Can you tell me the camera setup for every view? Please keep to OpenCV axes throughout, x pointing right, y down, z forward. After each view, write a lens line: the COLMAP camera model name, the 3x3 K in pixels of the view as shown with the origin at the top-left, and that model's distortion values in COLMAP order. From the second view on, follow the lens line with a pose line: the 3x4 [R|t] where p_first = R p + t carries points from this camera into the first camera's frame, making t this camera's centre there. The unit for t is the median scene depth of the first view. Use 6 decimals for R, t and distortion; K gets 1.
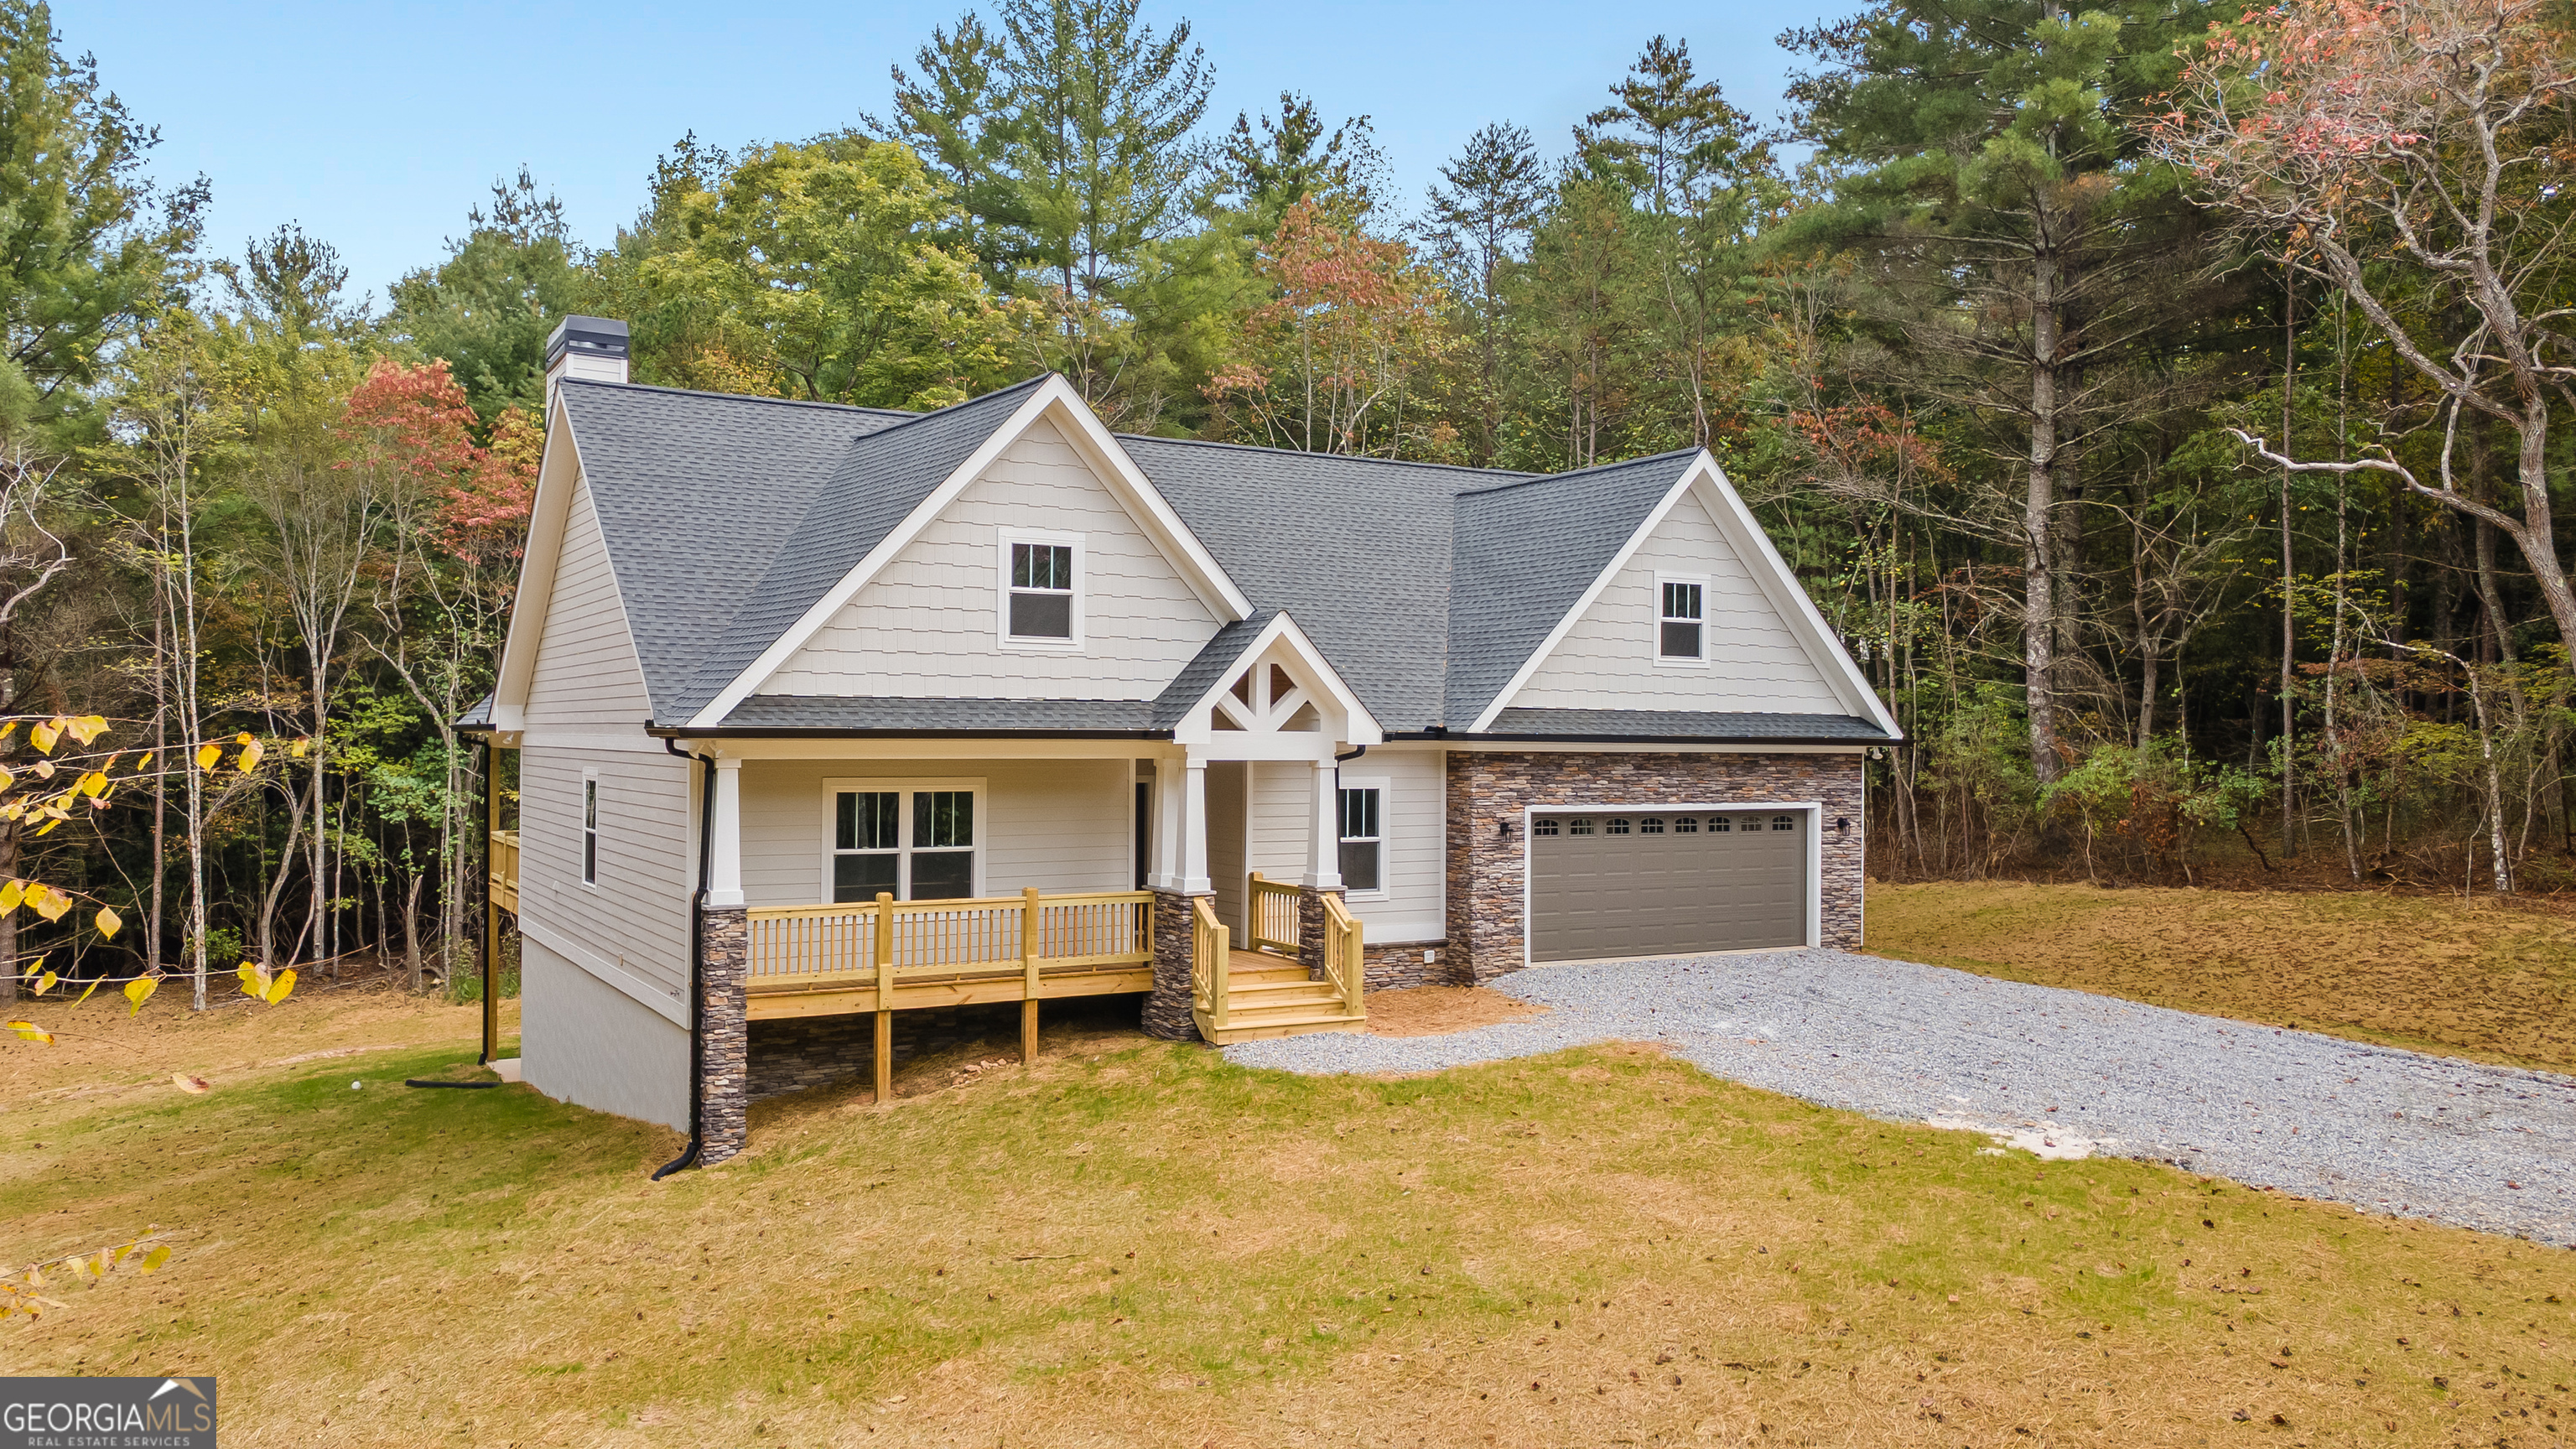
lens RADIAL K [[1871.6, 0, 1288.0], [0, 1871.6, 724.5], [0, 0, 1]] dist [0.044499, -0.000592]
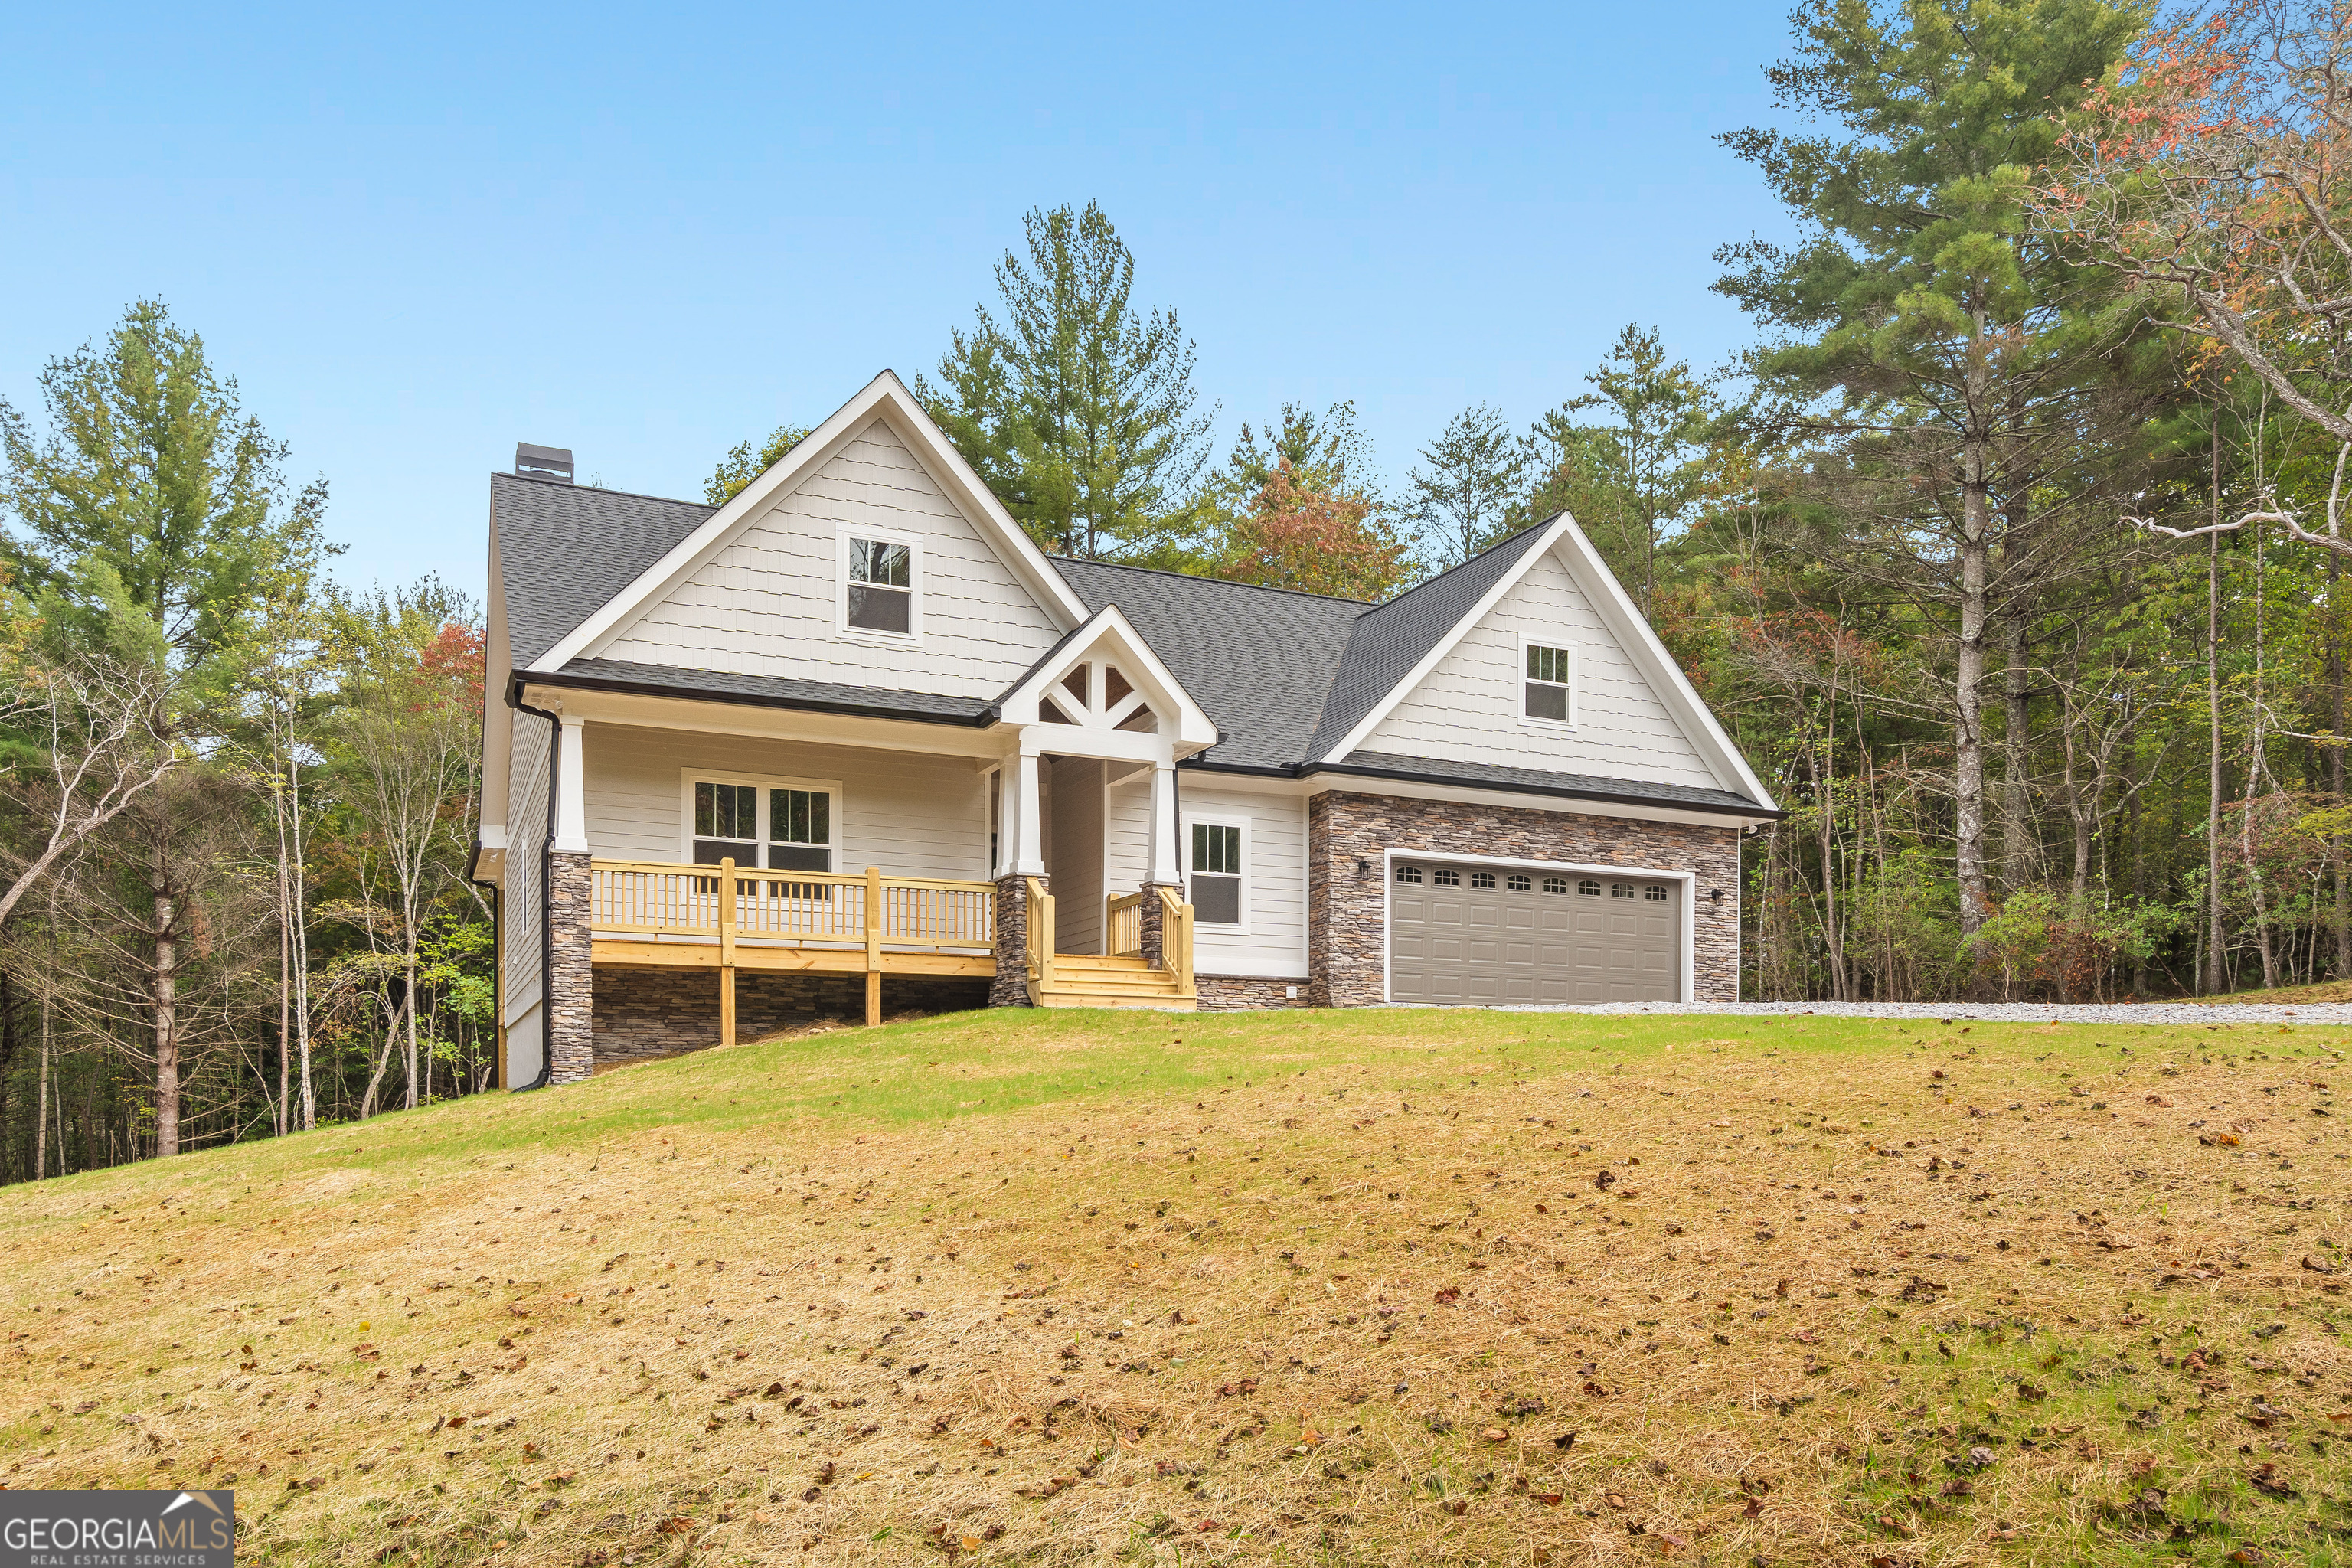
lens RADIAL K [[1686.1, 0, 1191.2], [0, 1686.1, 1106.2], [0, 0, 1]] dist [-0.030129, 0.127940]
pose [[0.994518, -0.005006, -0.104444, 0.117647], [0.005139, 0.999986, 0.001011, 0.186238], [0.104437, -0.001542, 0.994530, 0.062020]]
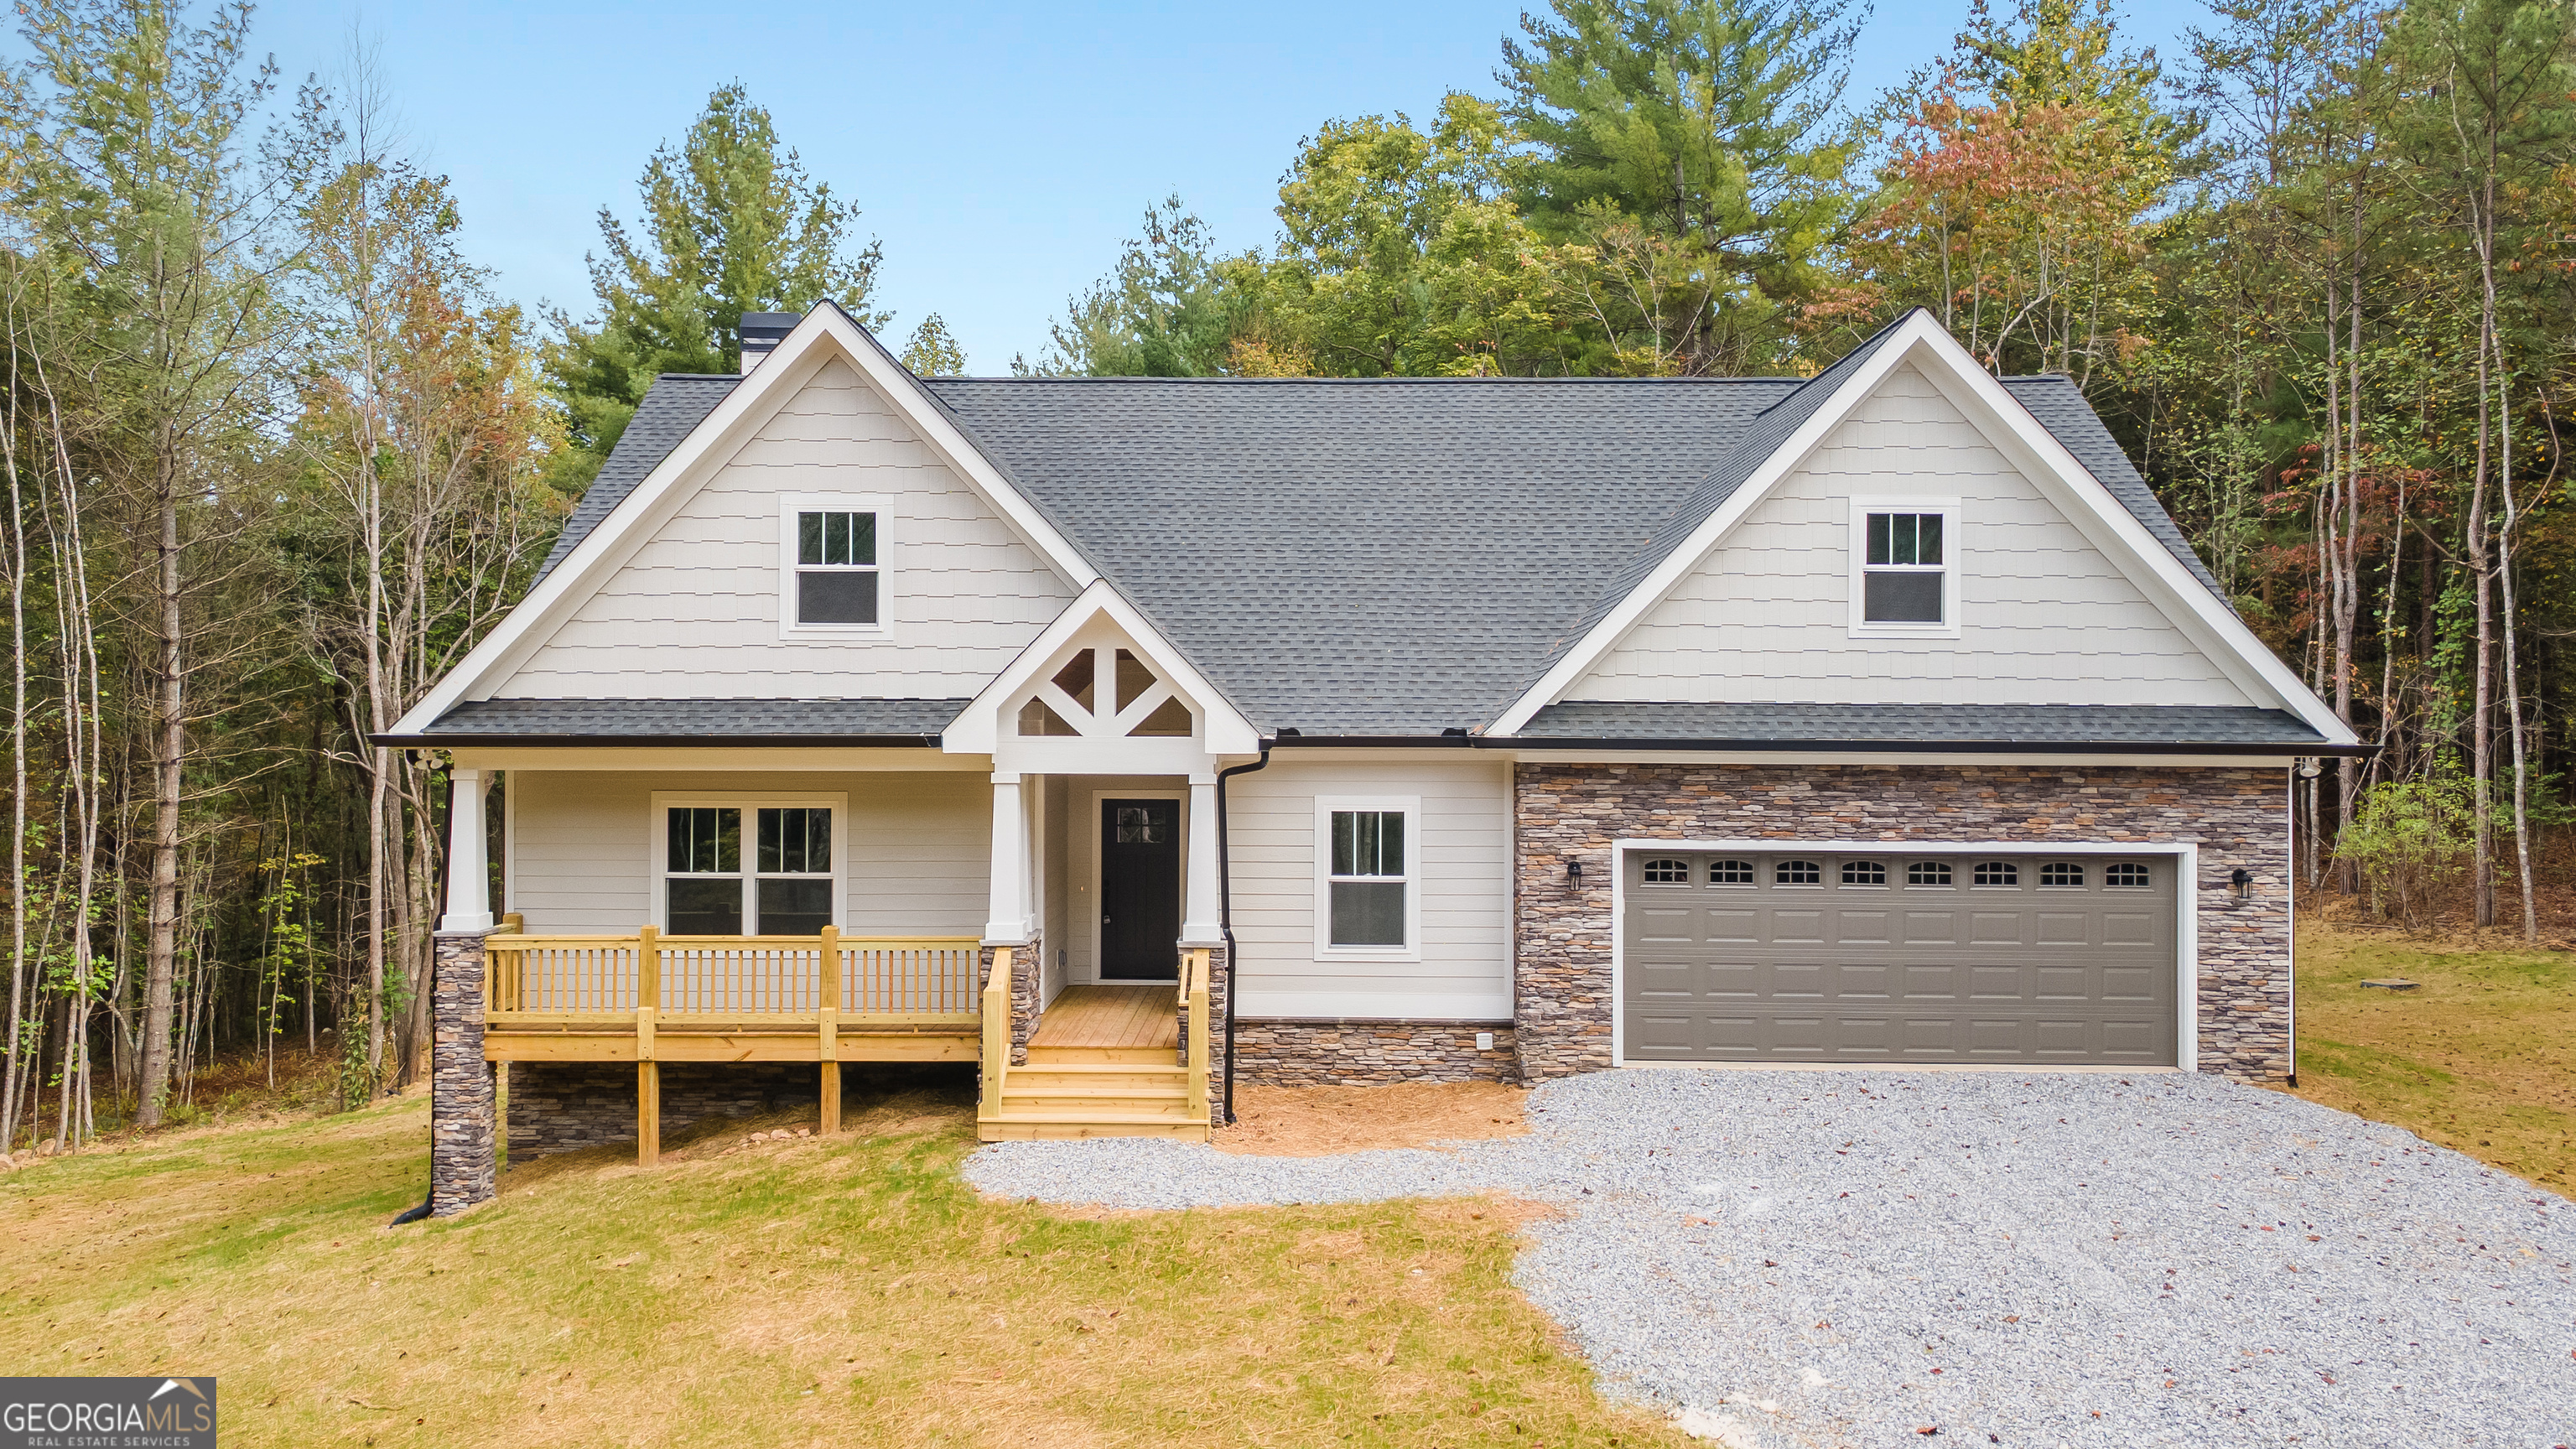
lens RADIAL K [[1914.4, 0, 1288.0], [0, 1914.4, 724.5], [0, 0, 1]] dist [0.025793, 0.004090]
pose [[0.856183, -0.003239, -0.516663, 0.398779], [0.005983, 0.999975, 0.003646, -0.003501], [0.516639, -0.006213, 0.856181, 0.317698]]
